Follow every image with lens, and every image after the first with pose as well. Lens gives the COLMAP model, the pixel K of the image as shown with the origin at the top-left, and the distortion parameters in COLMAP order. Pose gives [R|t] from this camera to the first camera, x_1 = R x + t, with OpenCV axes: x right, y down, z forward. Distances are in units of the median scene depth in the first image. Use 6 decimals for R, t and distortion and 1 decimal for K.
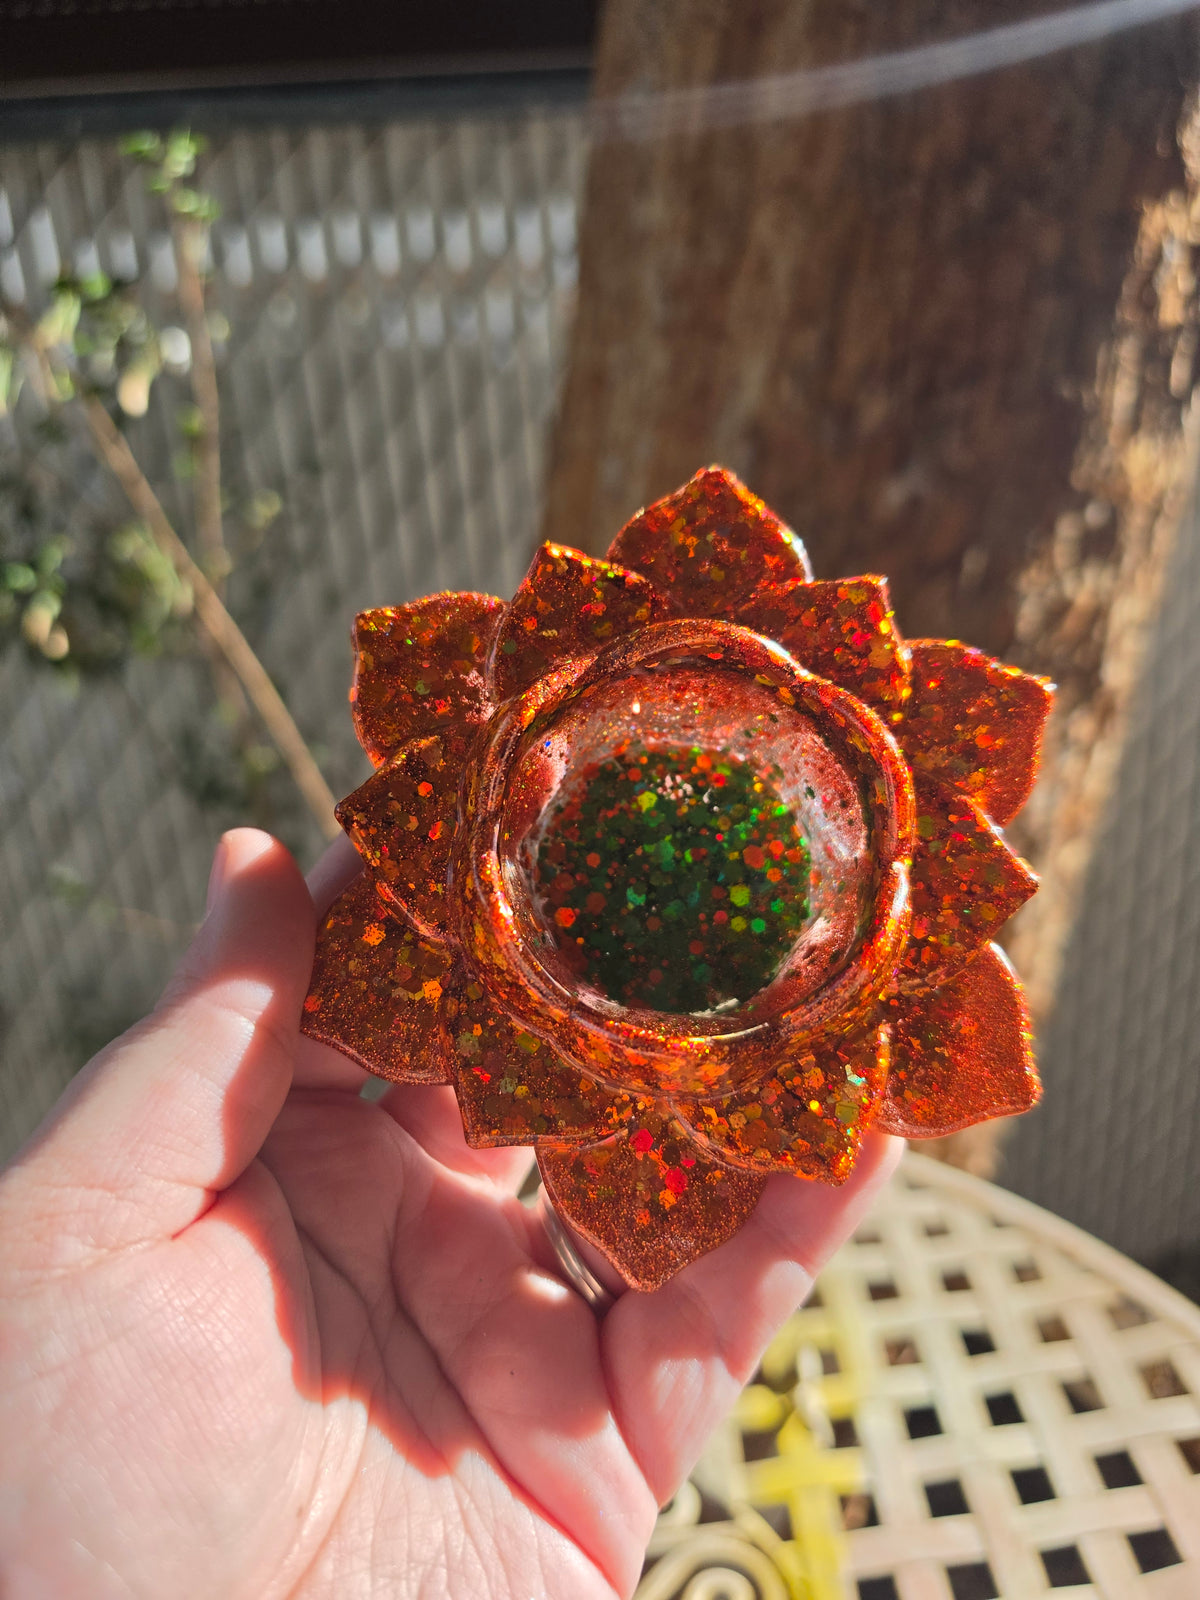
lens RADIAL K [[1232.2, 0, 579.8], [0, 1232.2, 785.3], [0, 0, 1]] dist [-0.048937, 0.004898]
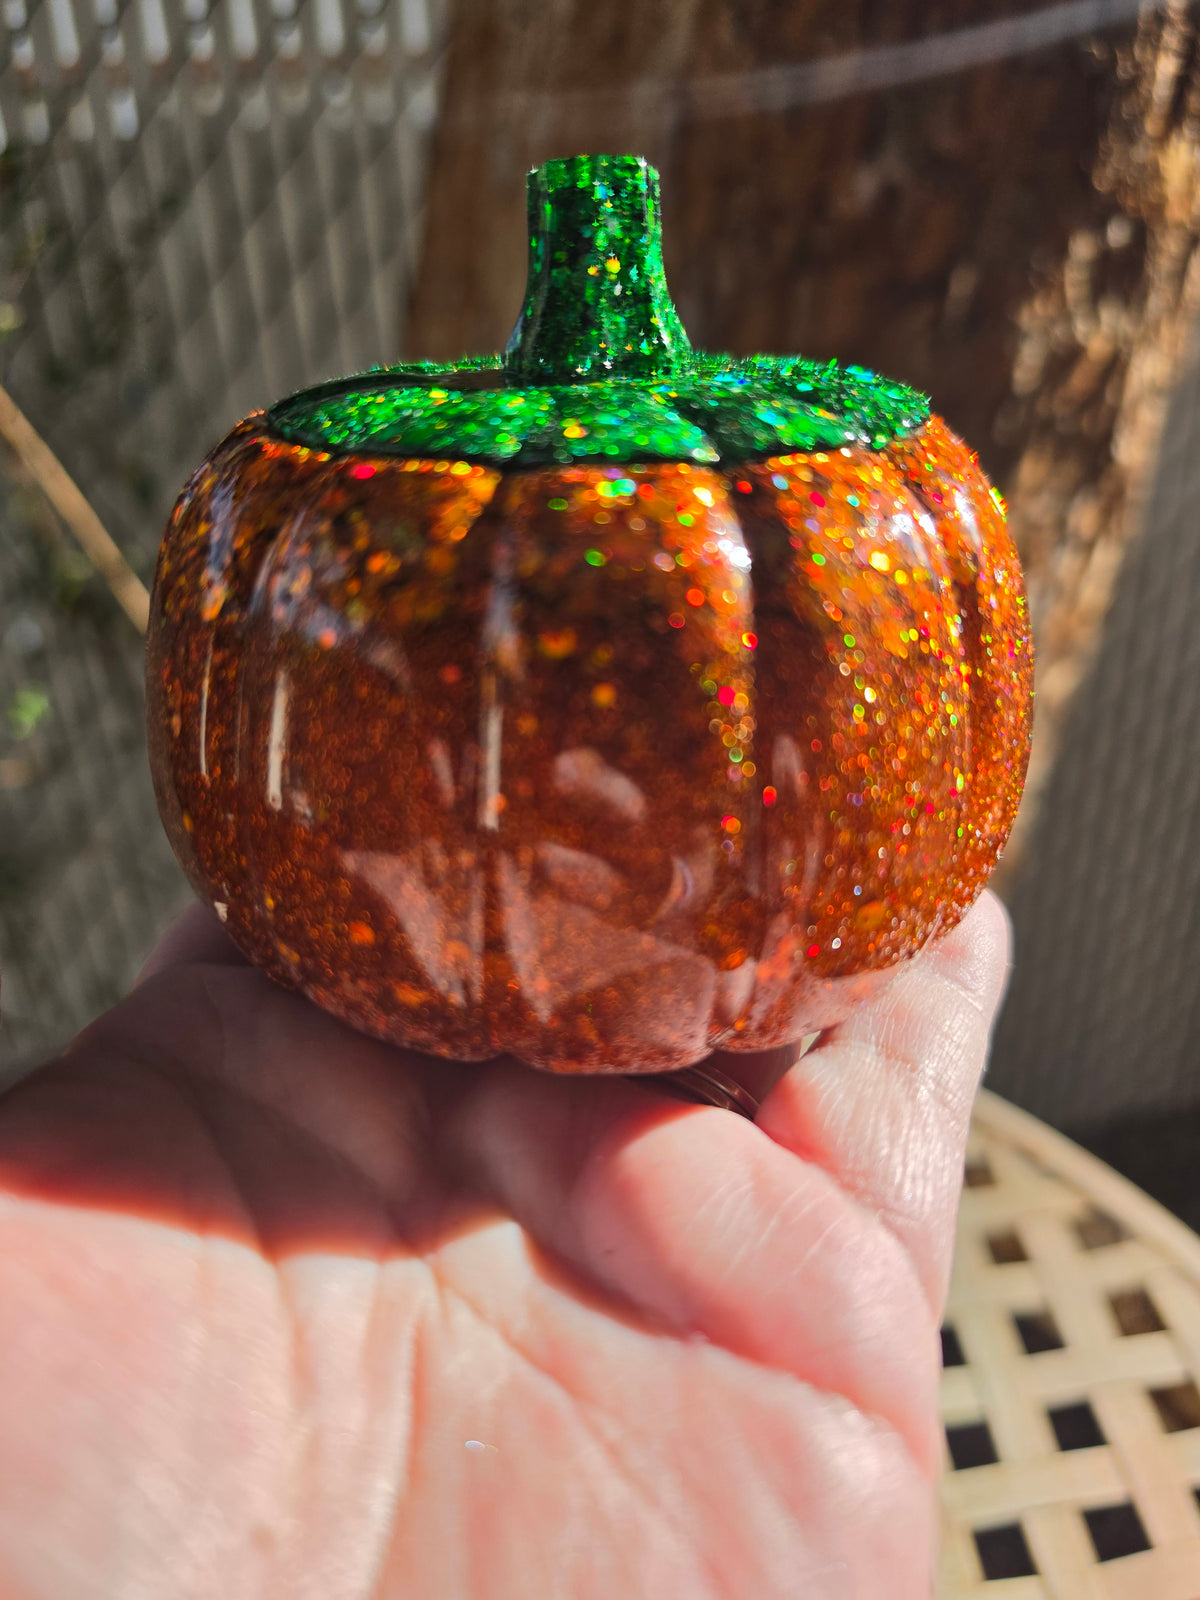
lens RADIAL K [[1245.8, 0, 600.0], [0, 1245.8, 800.0], [0, 0, 1]] dist [-0.053917, -0.000199]
pose [[0.998982, 0.016742, 0.041901, 0.066941], [-0.022273, 0.990563, 0.135237, 0.038649], [-0.039241, -0.136033, 0.989927, 0.199681]]
